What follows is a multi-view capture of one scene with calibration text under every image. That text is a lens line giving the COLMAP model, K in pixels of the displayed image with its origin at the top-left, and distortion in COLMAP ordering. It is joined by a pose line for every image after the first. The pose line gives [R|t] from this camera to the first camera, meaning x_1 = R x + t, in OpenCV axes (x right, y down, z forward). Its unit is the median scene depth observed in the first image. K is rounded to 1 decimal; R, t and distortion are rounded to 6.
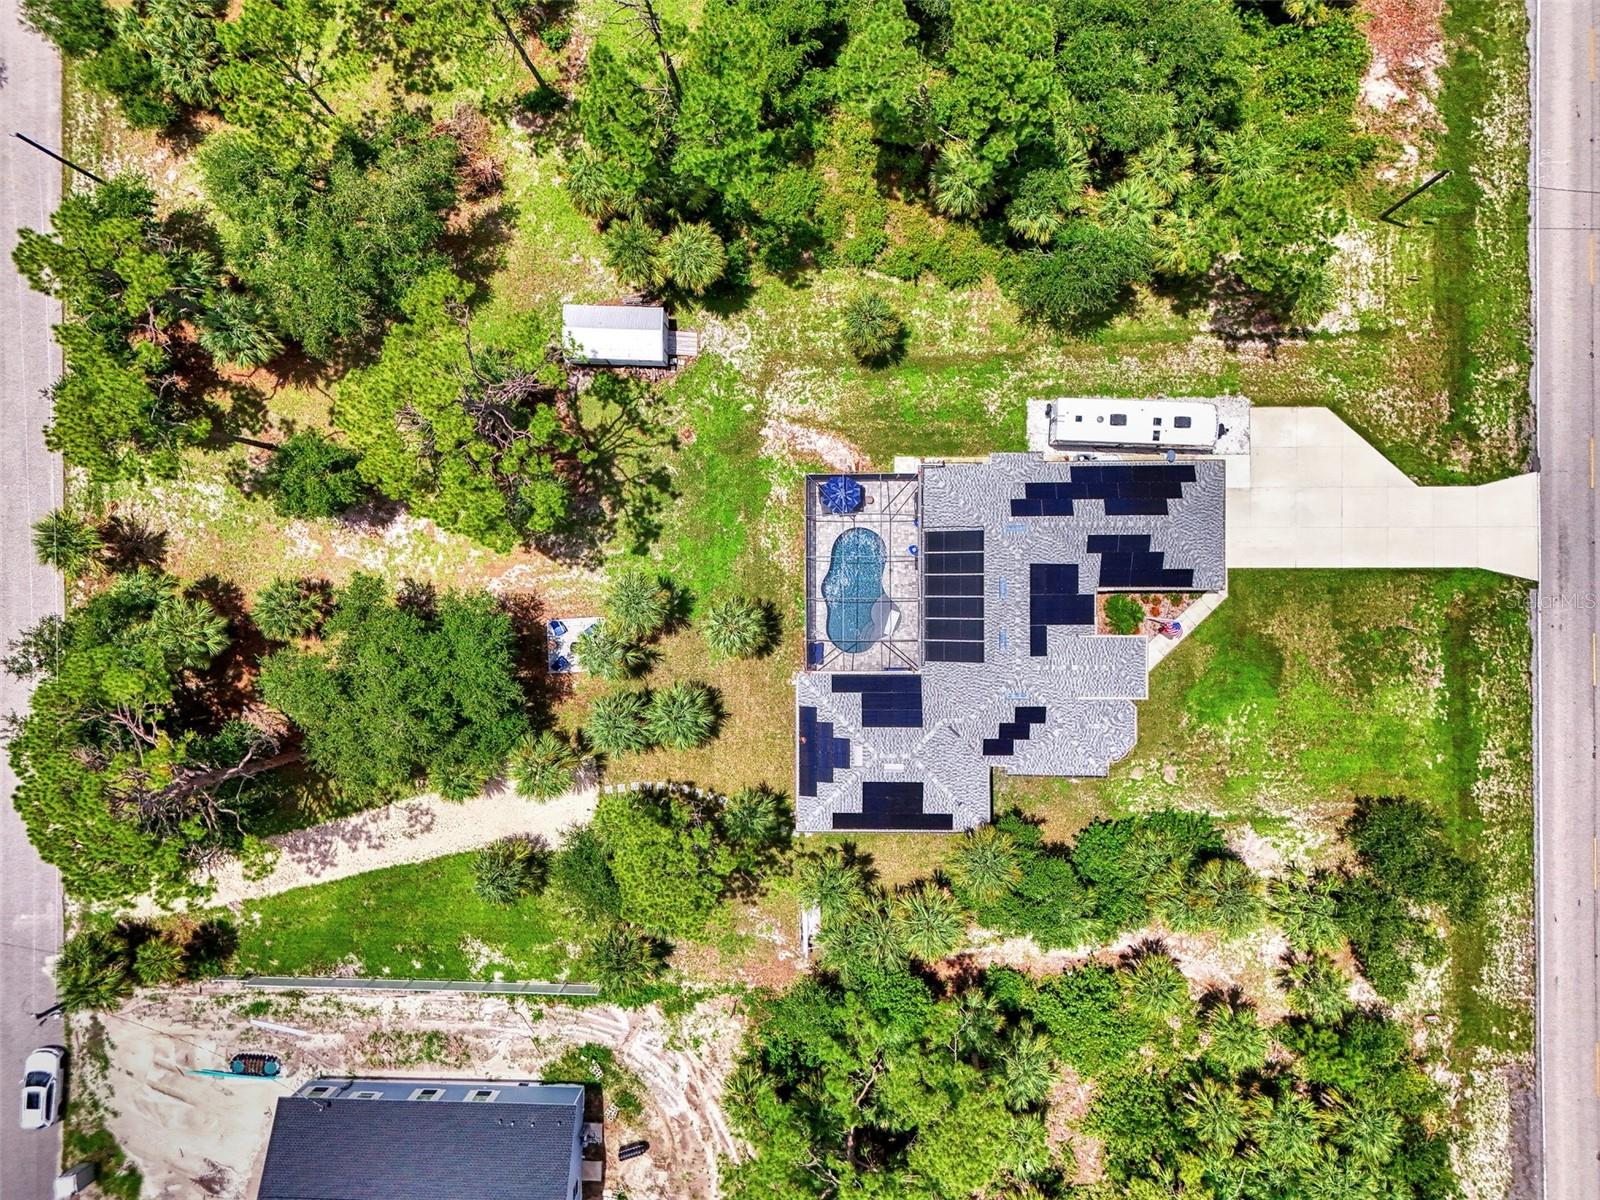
lens RADIAL K [[1211.6, 0, 800.0], [0, 1211.6, 600.0], [0, 0, 1]] dist [0.098163, -0.109464]
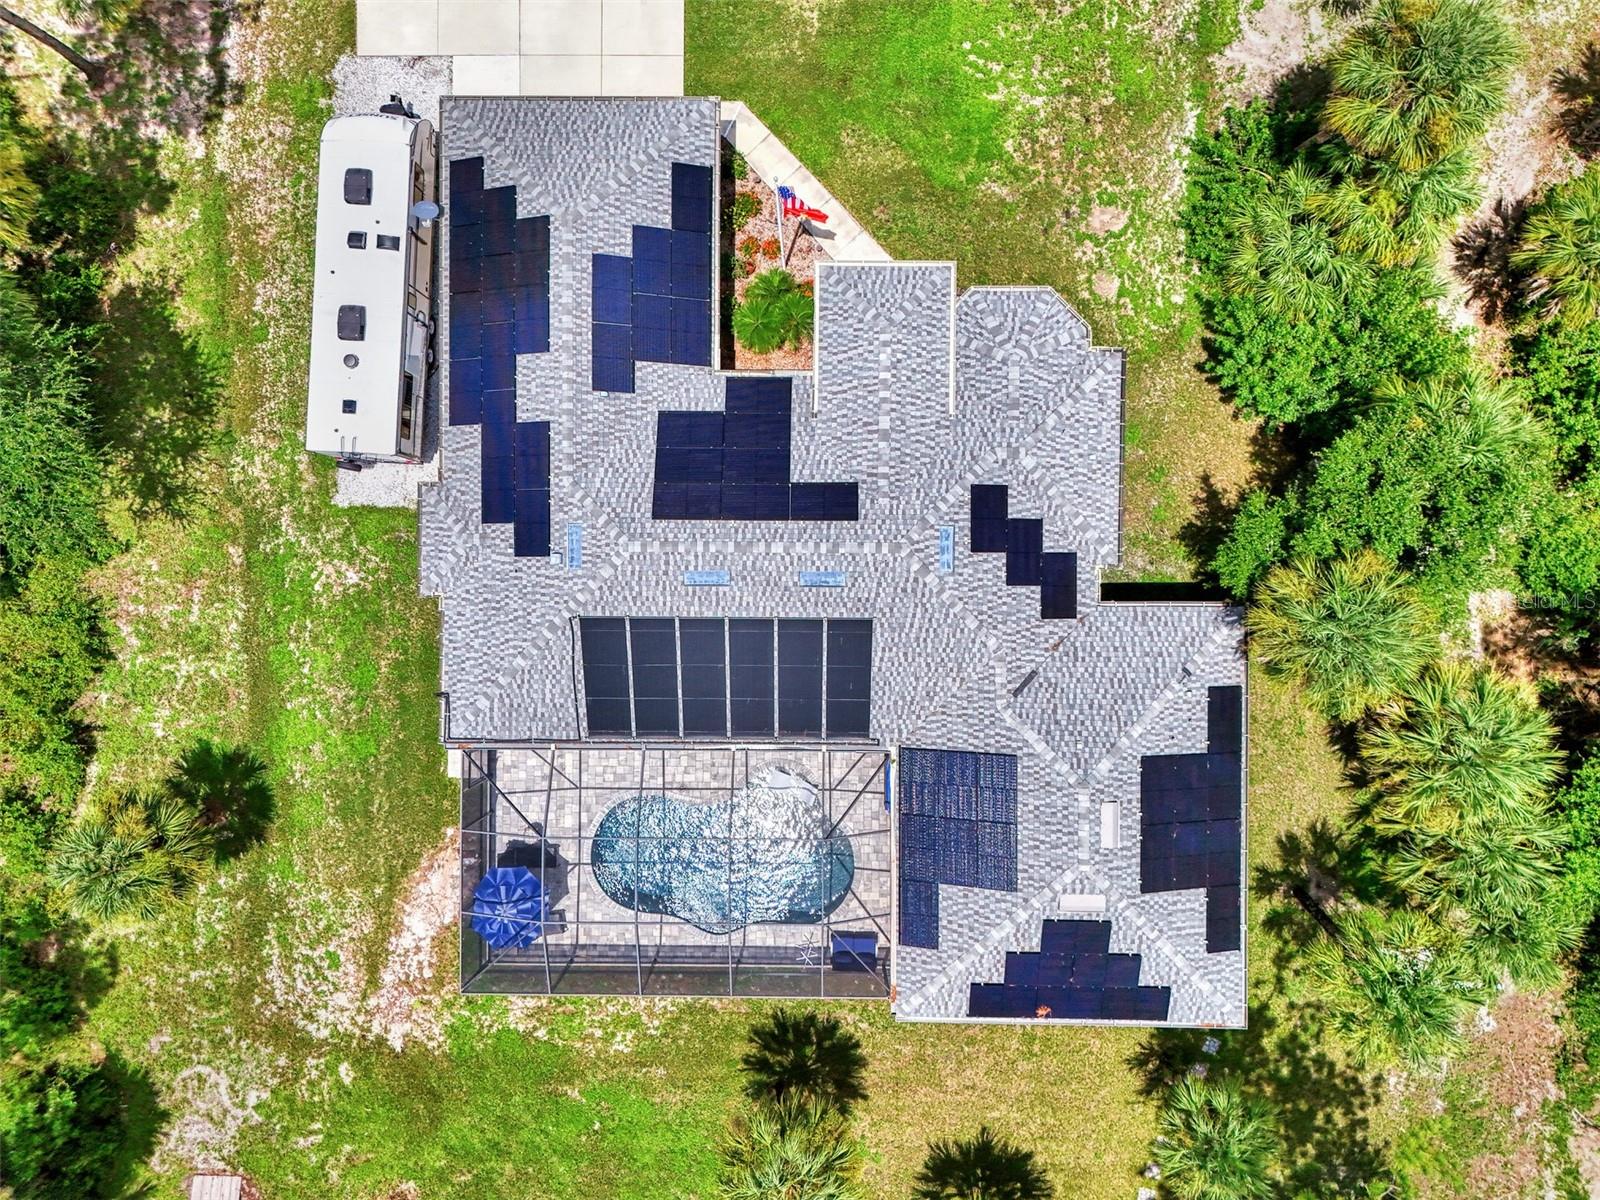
lens RADIAL K [[1211.6, 0, 800.0], [0, 1211.6, 600.0], [0, 0, 1]] dist [0.098163, -0.109464]
pose [[0.008799, -0.999576, 0.027768, 0.139572], [0.999758, 0.008234, -0.020413, 0.032279], [0.020176, 0.027941, 0.999406, 0.524788]]
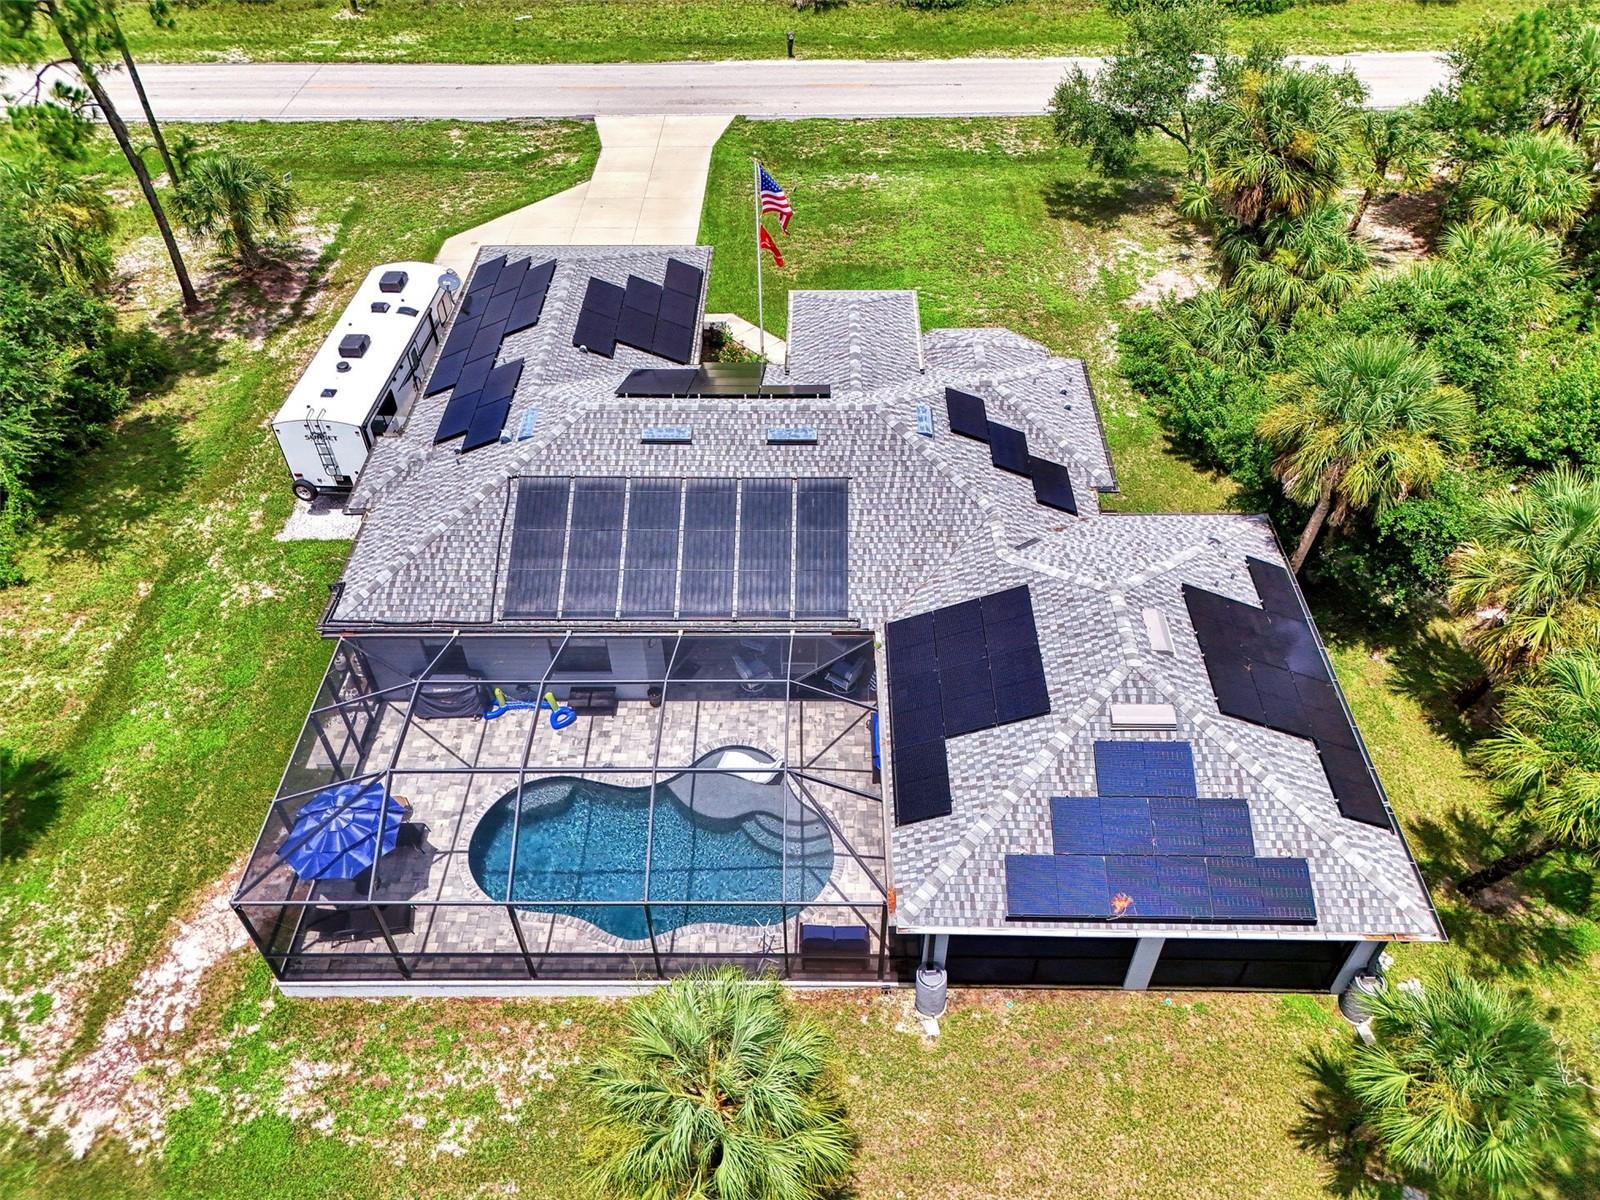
lens RADIAL K [[1187.5, 0, 800.0], [0, 1187.5, 600.0], [0, 0, 1]] dist [0.084441, -0.061796]
pose [[0.019115, -0.669191, 0.742845, -0.162362], [0.999736, 0.003308, -0.022745, 0.042934], [0.012763, 0.743083, 0.669077, 0.732246]]
